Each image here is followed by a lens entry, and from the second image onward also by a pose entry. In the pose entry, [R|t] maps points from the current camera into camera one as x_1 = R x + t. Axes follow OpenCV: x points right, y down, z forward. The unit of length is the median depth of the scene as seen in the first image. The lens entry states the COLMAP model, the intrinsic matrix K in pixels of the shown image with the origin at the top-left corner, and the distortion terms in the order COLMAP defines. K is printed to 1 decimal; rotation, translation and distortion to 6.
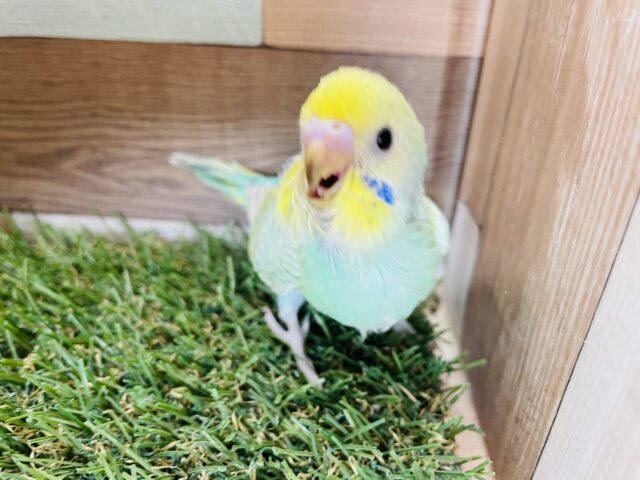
lens RADIAL K [[482.9, 0, 318.2], [0, 482.9, 217.8], [0, 0, 1]] dist [-0.000400, -0.056667]
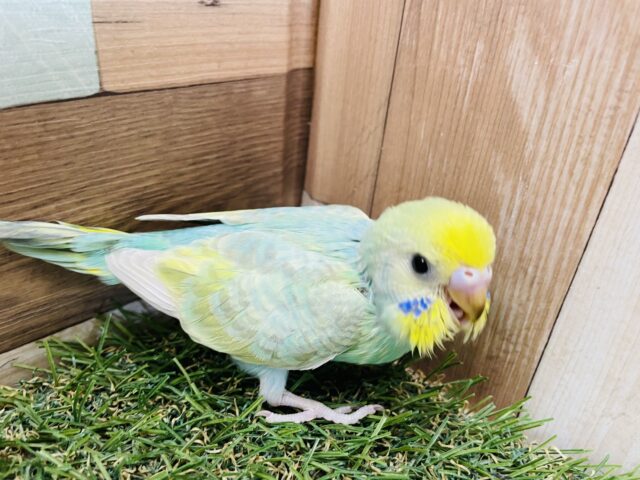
lens RADIAL K [[482.9, 0, 318.2], [0, 482.9, 217.8], [0, 0, 1]] dist [-0.000400, -0.056667]
pose [[0.717115, -0.329952, 0.613904, -0.416218], [0.277238, 0.943196, 0.183087, -0.214430], [-0.639442, 0.038903, 0.767854, 0.185700]]
